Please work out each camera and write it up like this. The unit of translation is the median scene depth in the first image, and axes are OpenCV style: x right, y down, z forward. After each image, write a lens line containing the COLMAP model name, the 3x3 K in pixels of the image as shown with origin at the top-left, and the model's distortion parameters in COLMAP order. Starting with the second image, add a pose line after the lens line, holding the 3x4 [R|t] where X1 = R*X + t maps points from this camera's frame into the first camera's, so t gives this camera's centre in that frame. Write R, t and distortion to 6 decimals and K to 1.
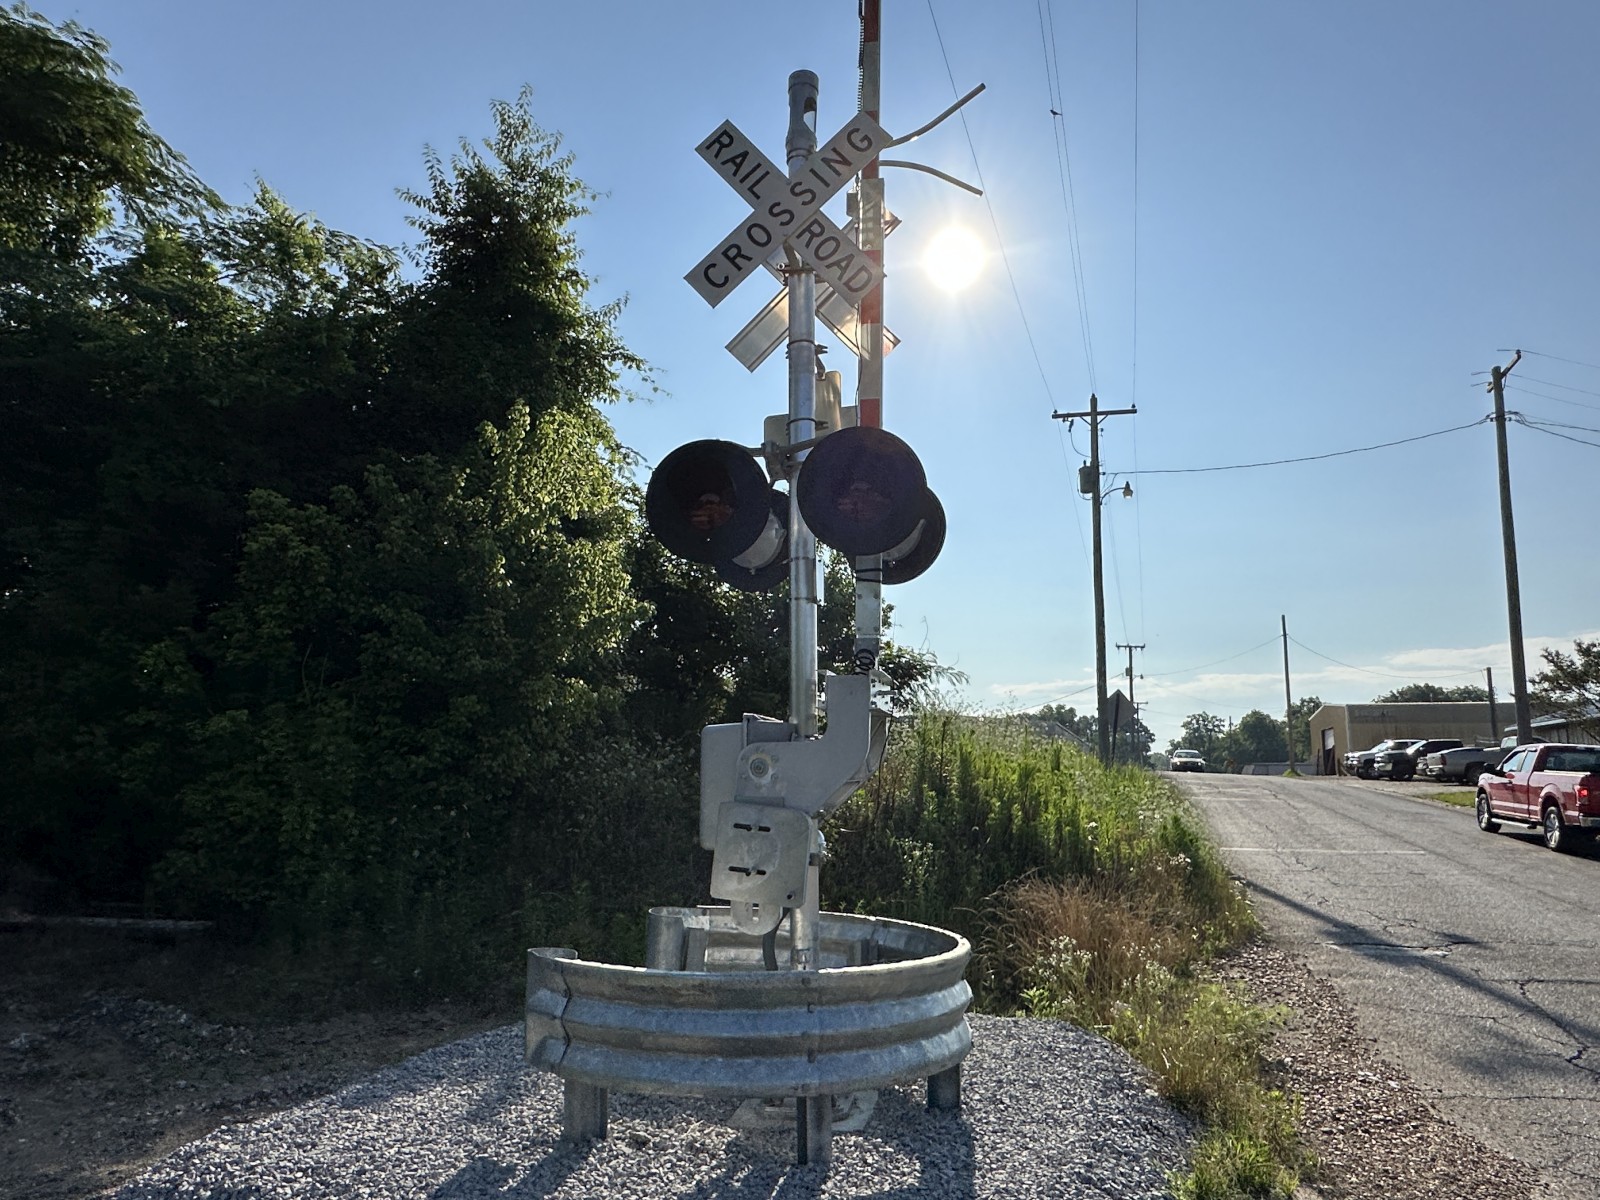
lens RADIAL K [[1056.0, 0, 804.2], [0, 1056.0, 597.8], [0, 0, 1]] dist [0.002520, 0.001125]
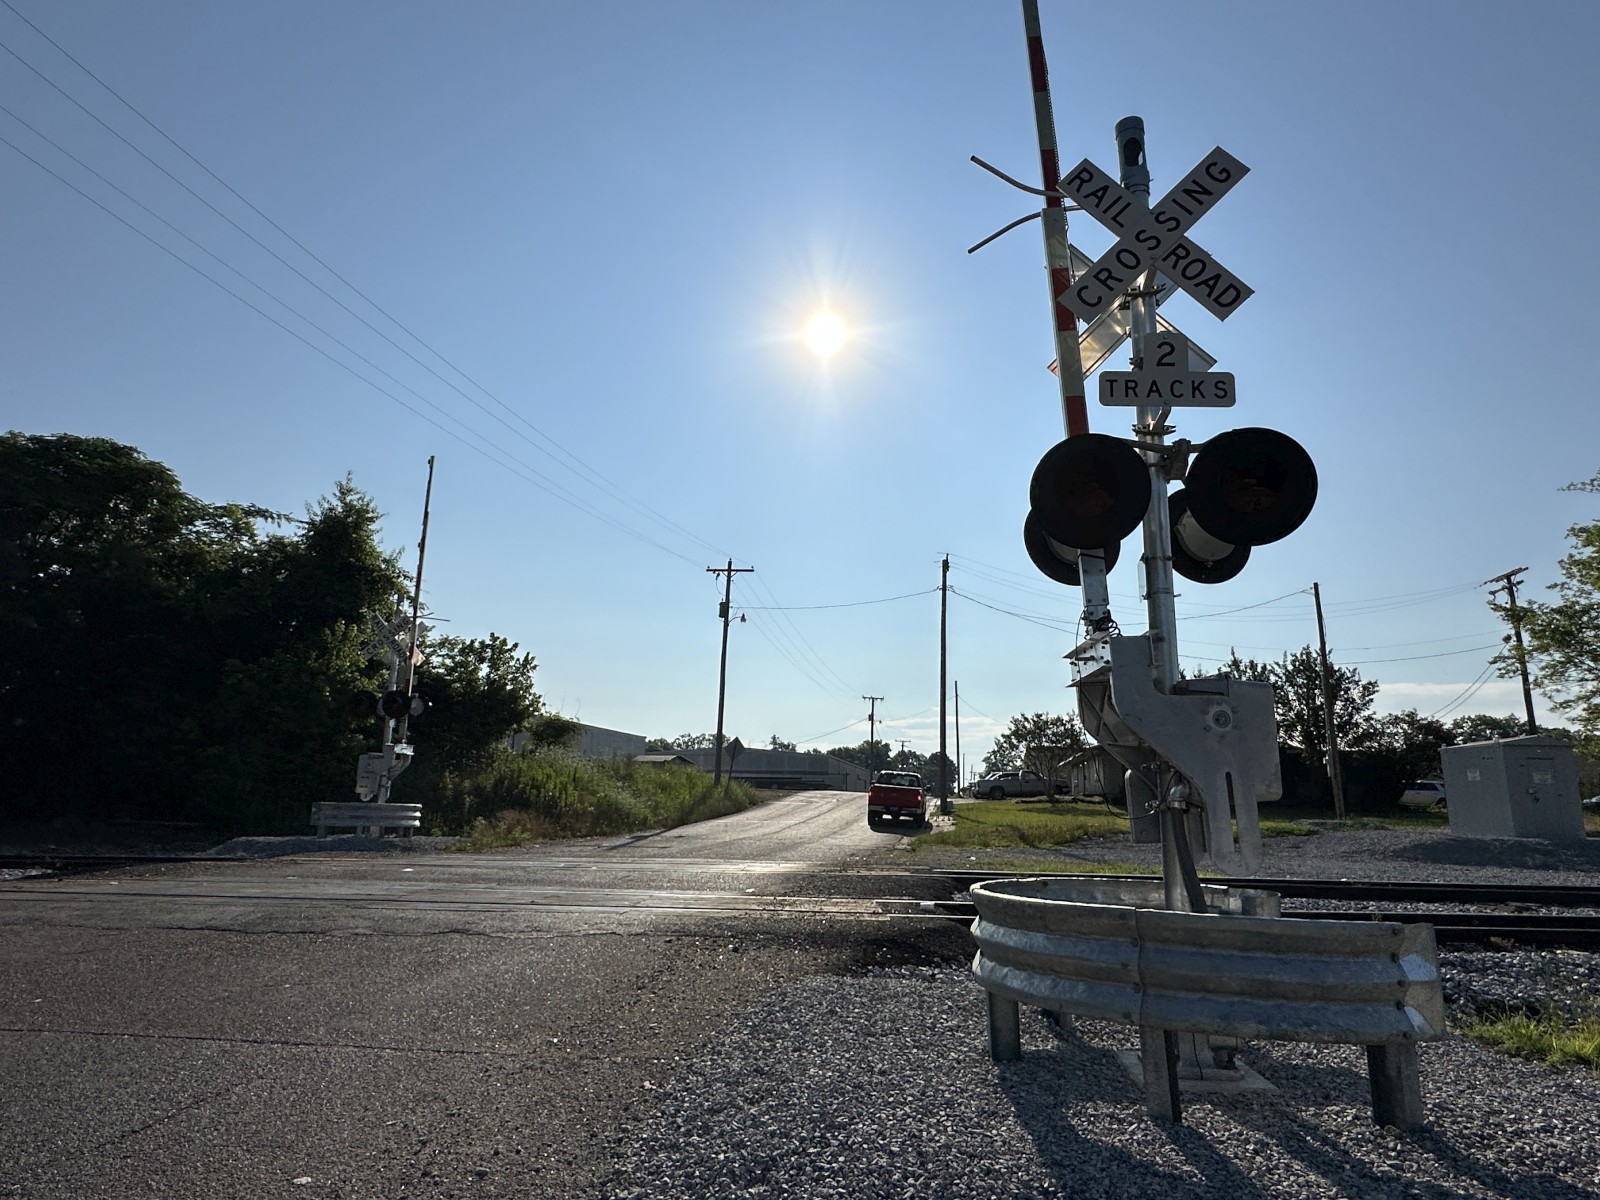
lens RADIAL K [[925.4, 0, 800.5], [0, 925.4, 601.5], [0, 0, 1]] dist [-0.007063, 0.002972]
pose [[0.987405, 0.041954, 0.152548, 0.418844], [-0.035028, 0.998242, -0.047811, -0.150886], [-0.154286, 0.041865, 0.987139, -1.186829]]
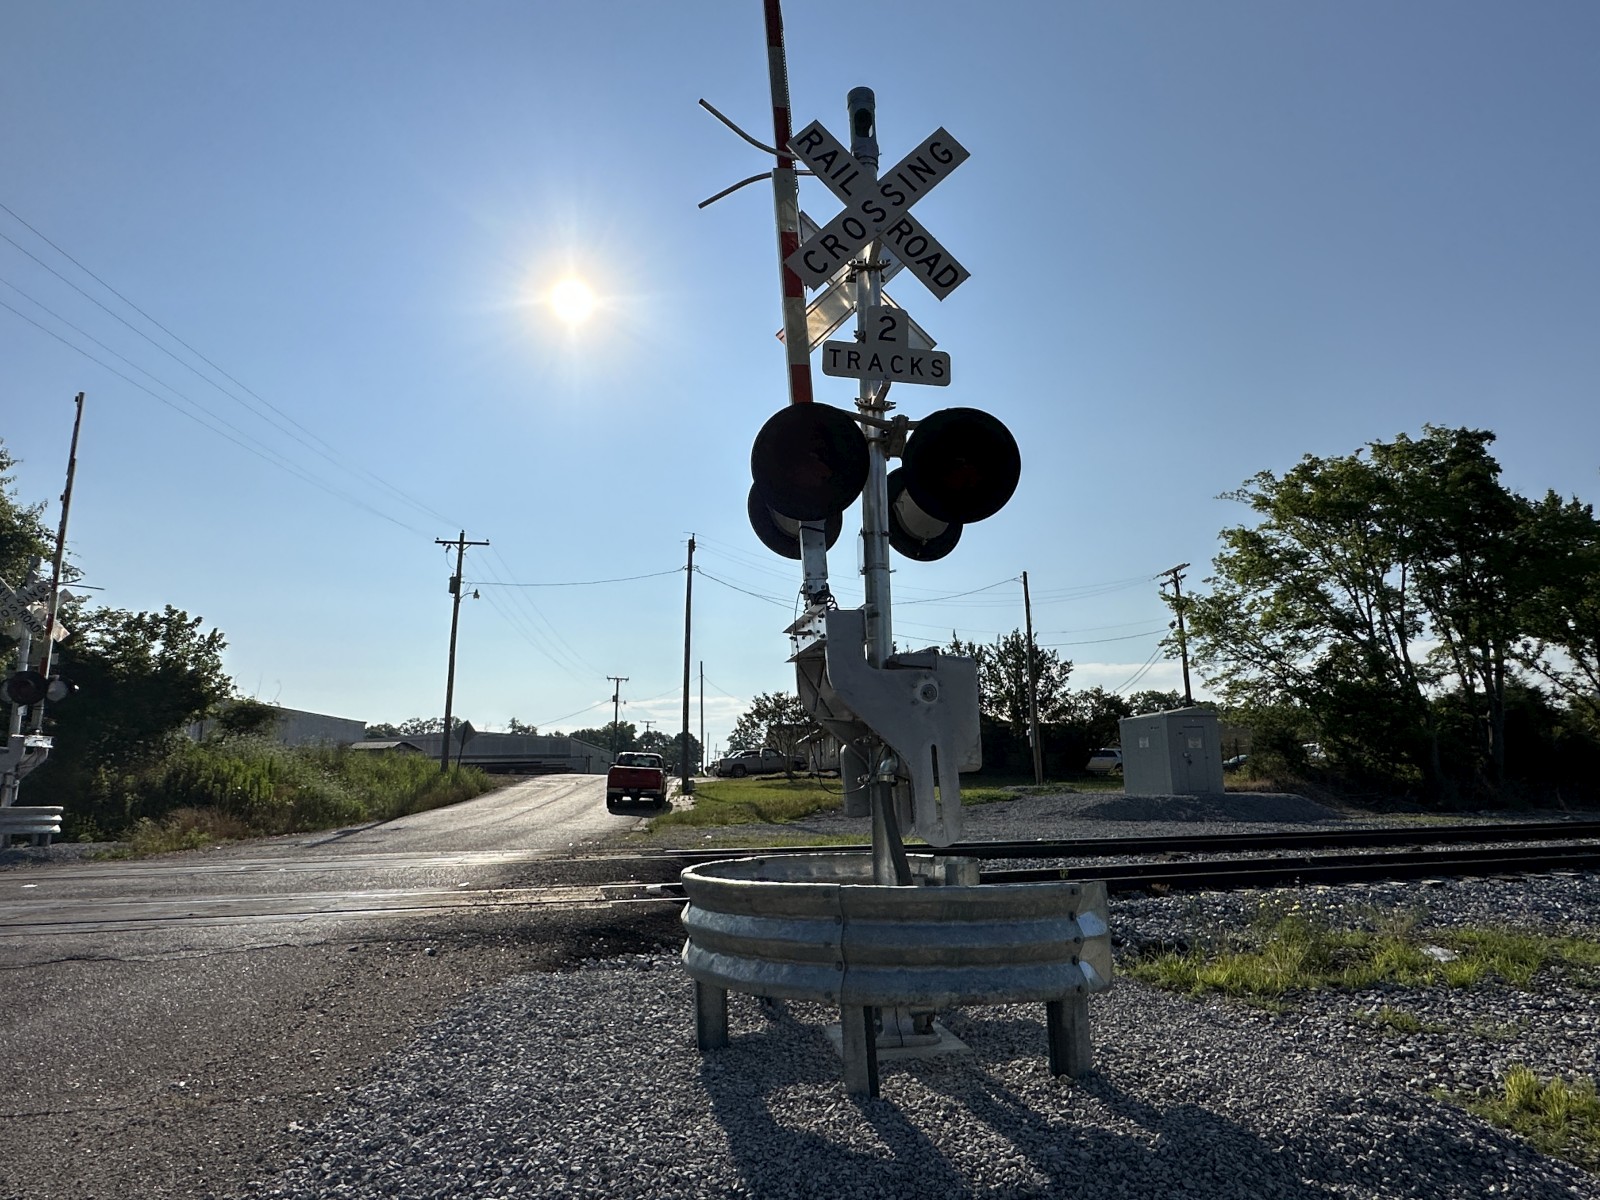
lens RADIAL K [[925.4, 0, 800.5], [0, 925.4, 601.5], [0, 0, 1]] dist [-0.007063, 0.002972]
pose [[0.909701, 0.055152, 0.411584, 0.439435], [-0.043481, 0.998344, -0.037673, -0.148042], [-0.412981, 0.016375, 0.910593, -1.167125]]
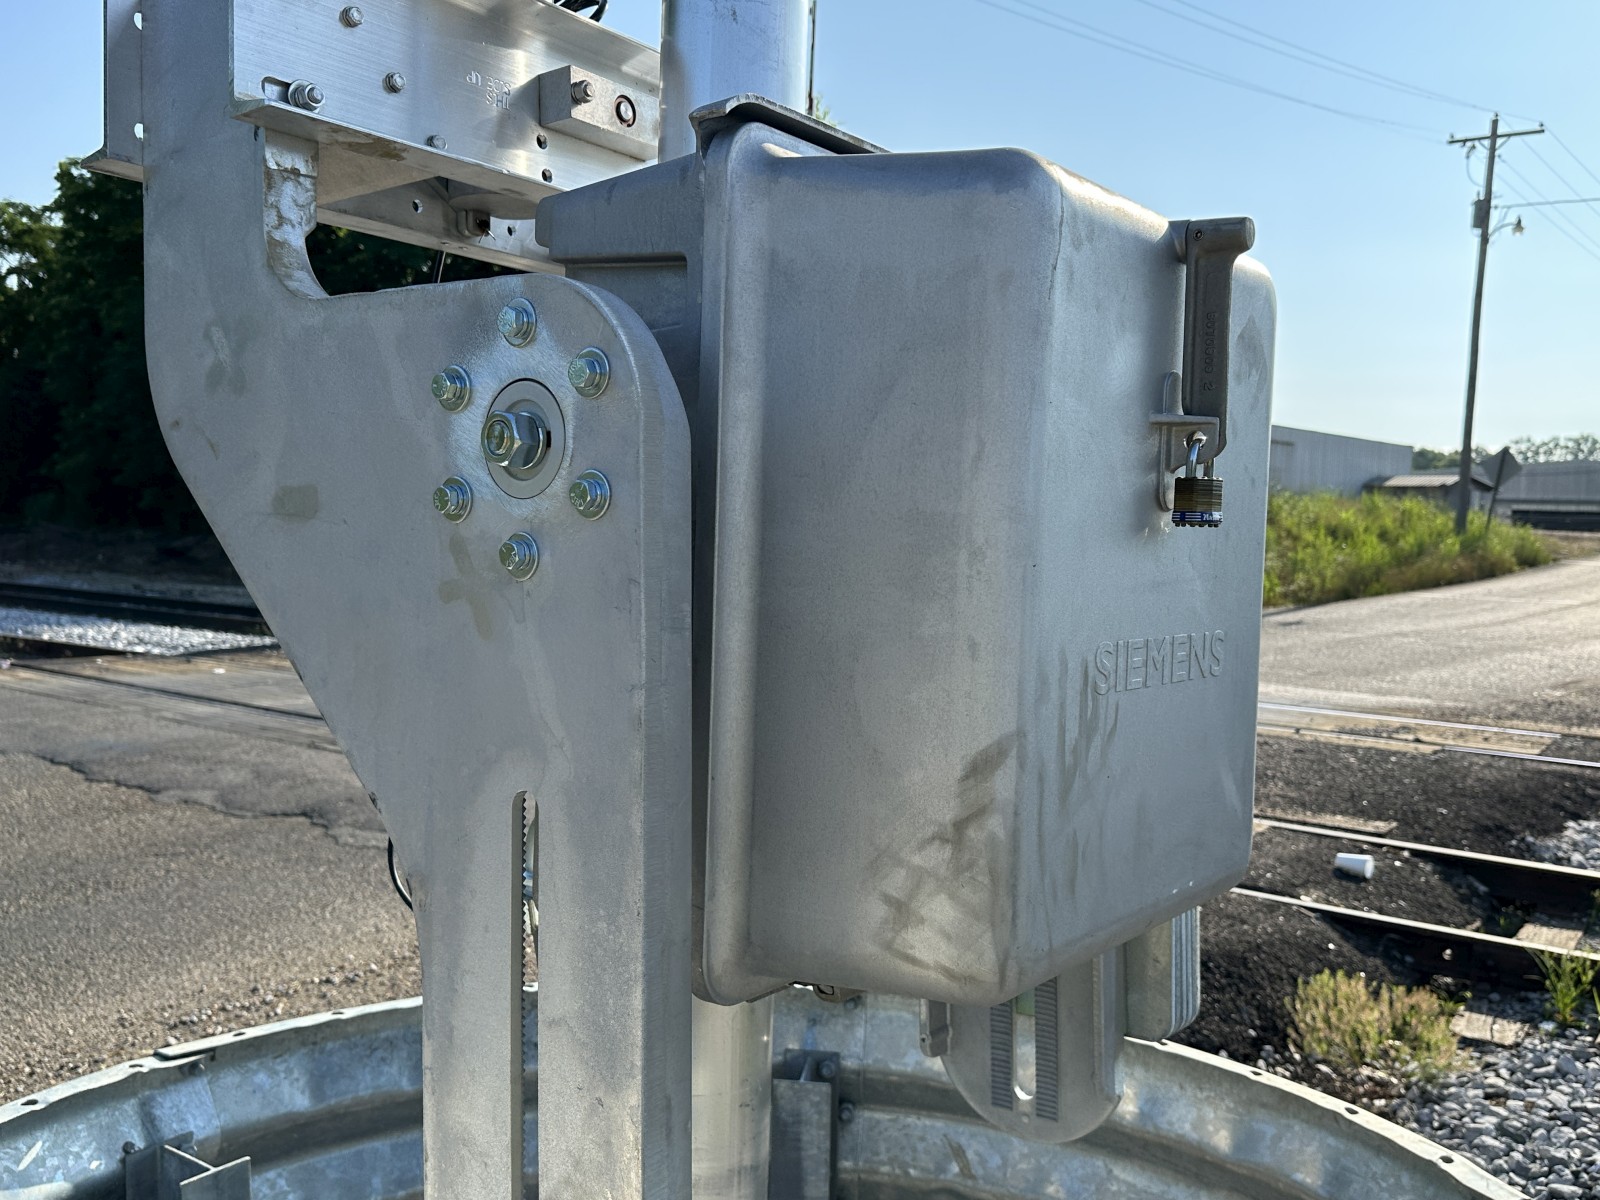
lens RADIAL K [[1379.8, 0, 800.0], [0, 1379.8, 600.0], [0, 0, 1]] dist [-0.010192, -0.008645]
pose [[0.899621, 0.043846, -0.434464, 0.686032], [0.049166, 0.978449, 0.200549, -0.133917], [0.433894, -0.201779, 0.878078, -0.919057]]
